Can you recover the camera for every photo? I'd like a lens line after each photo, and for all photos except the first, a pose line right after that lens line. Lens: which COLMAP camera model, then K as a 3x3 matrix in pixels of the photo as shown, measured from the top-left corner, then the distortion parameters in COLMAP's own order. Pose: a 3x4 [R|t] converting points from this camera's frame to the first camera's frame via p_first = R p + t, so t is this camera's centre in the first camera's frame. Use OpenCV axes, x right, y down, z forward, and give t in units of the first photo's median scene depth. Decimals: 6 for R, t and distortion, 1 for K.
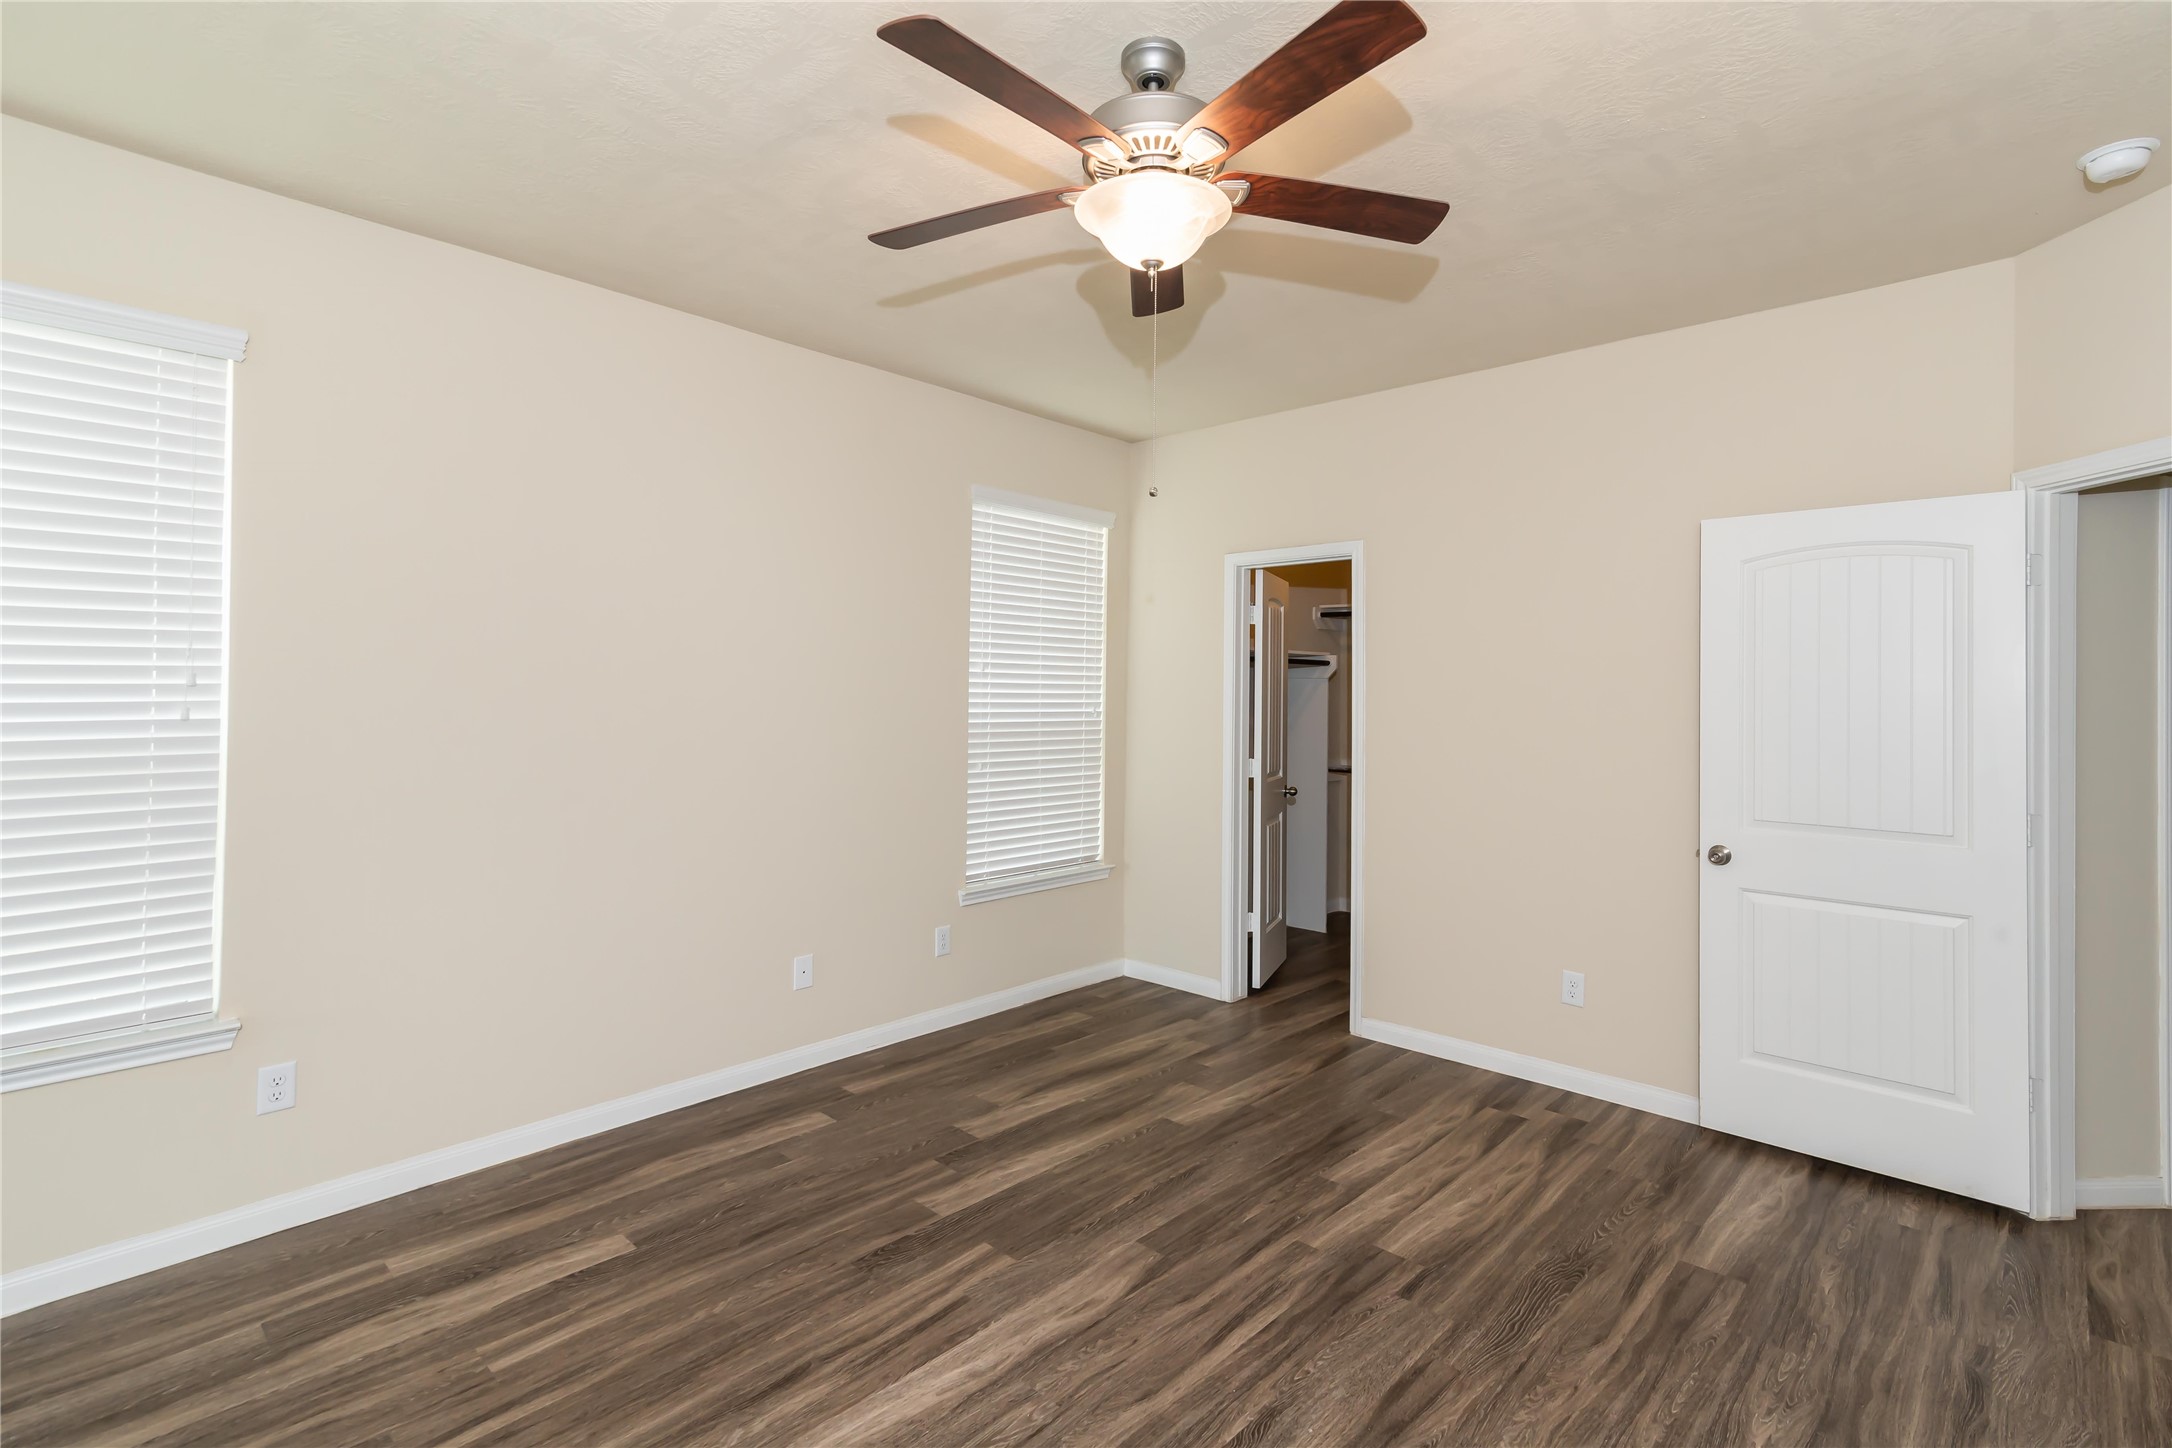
lens RADIAL K [[1013.4, 0, 1132.3], [0, 1013.4, 694.3], [0, 0, 1]] dist [0.017446, -0.000116]
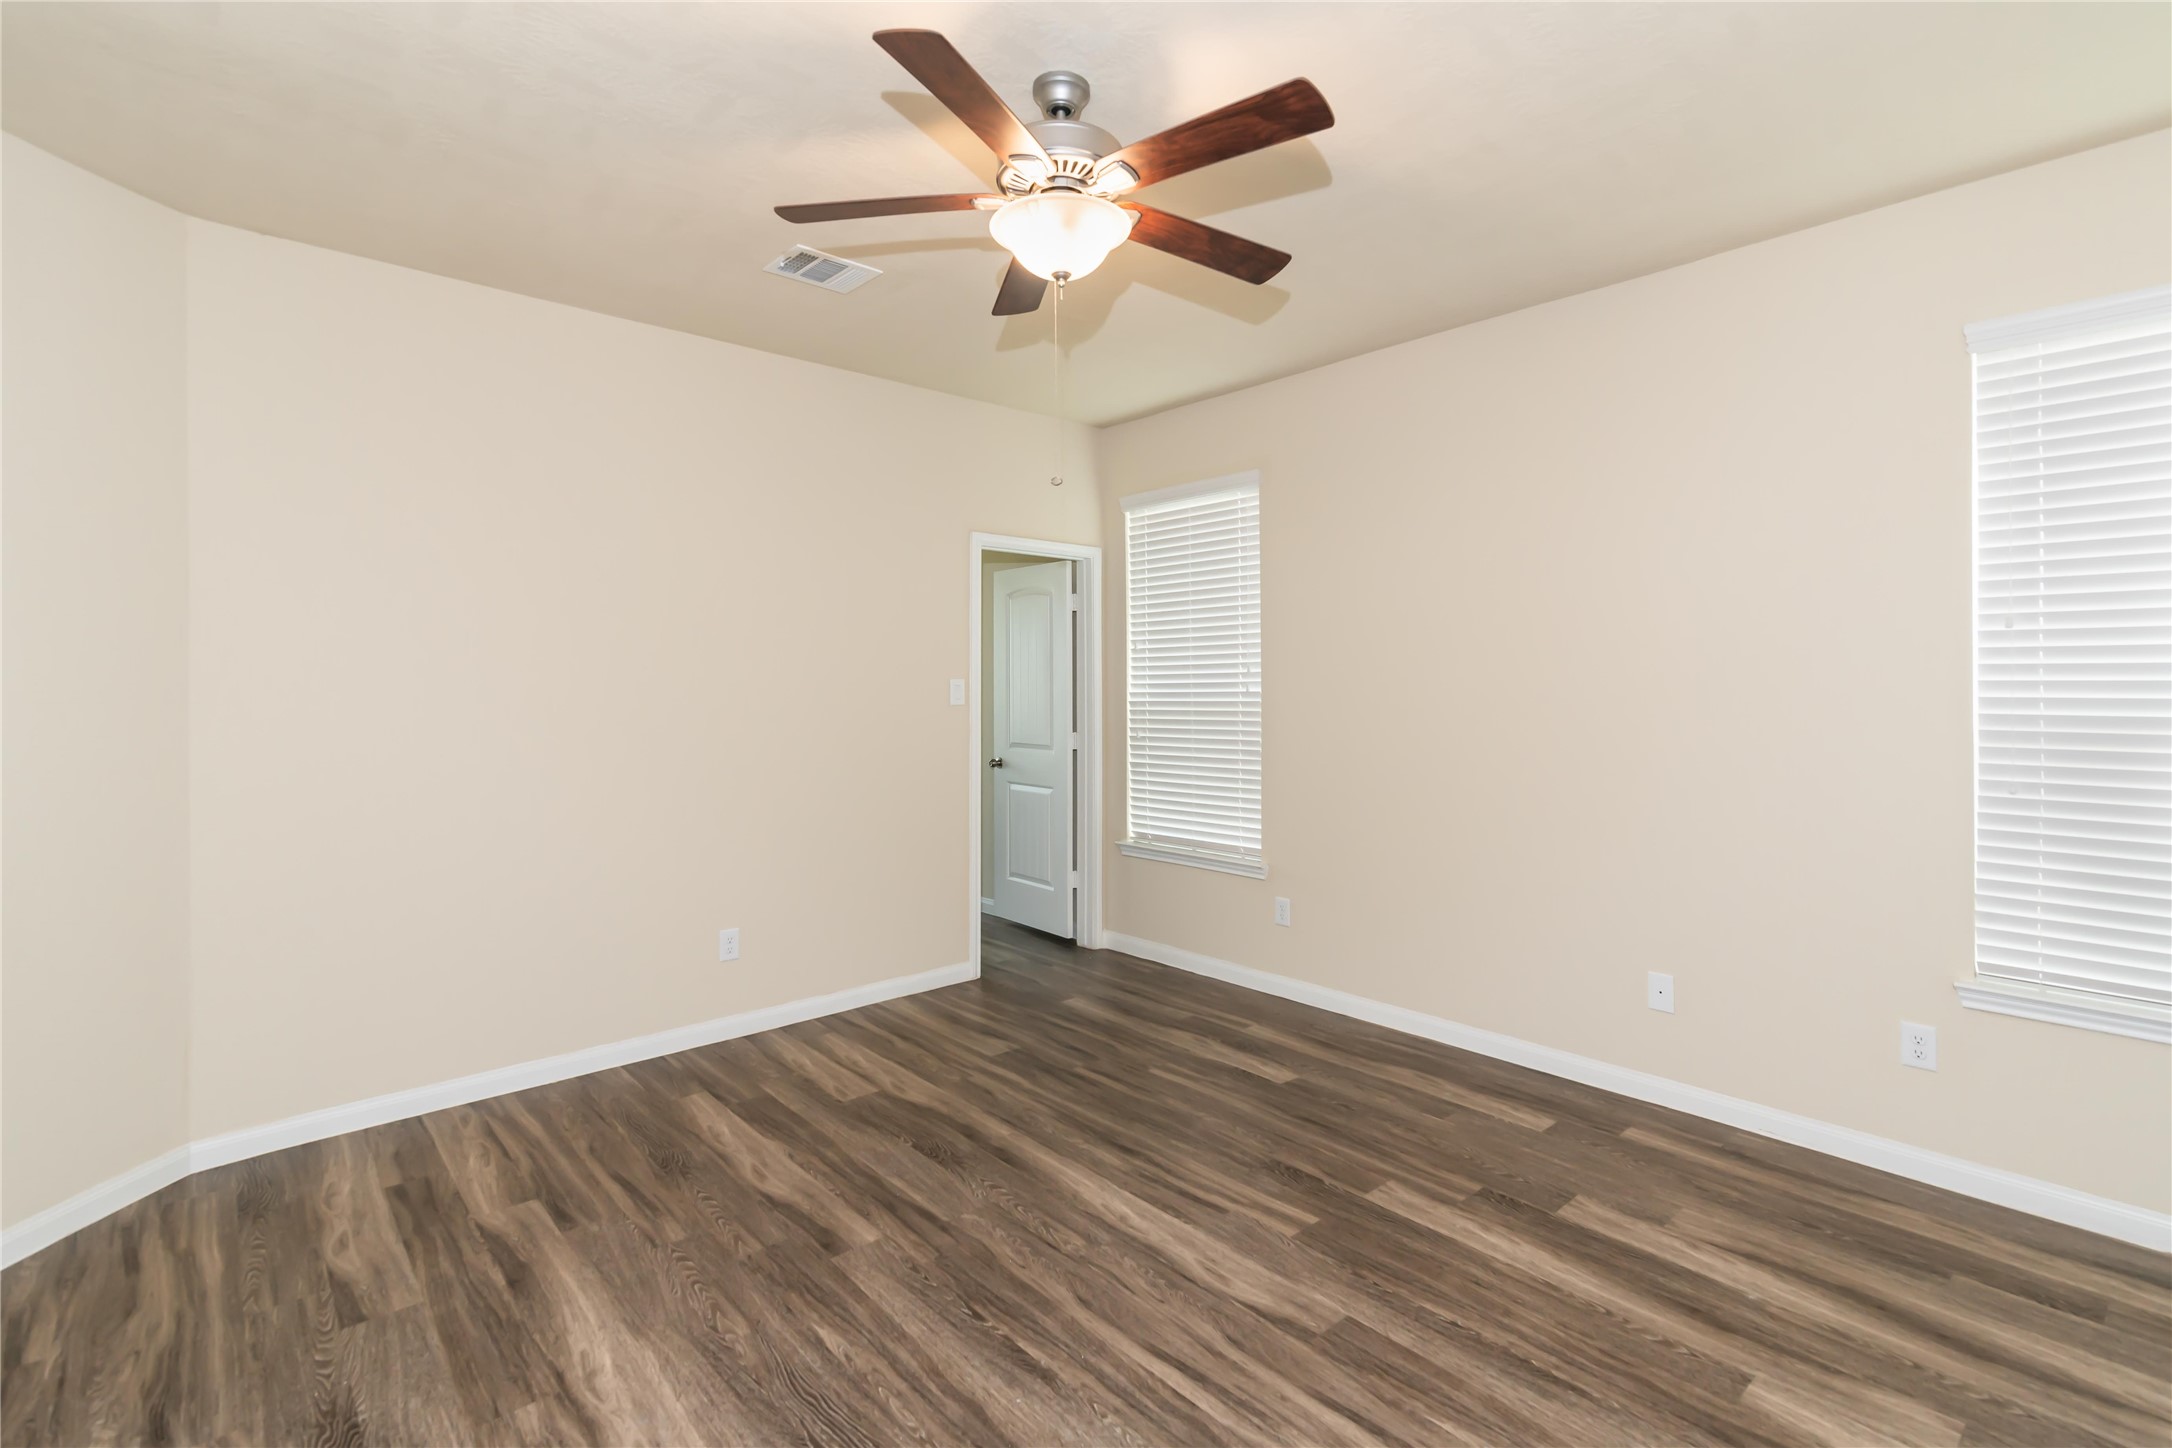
lens RADIAL K [[1013.4, 0, 1092.5], [0, 1013.4, 706.7], [0, 0, 1]] dist [0.017446, -0.000116]
pose [[-0.112409, 0.013826, -0.993566, 0.834577], [0.000608, 0.999904, 0.013846, 0.023083], [0.993662, 0.000952, -0.112407, 0.863068]]
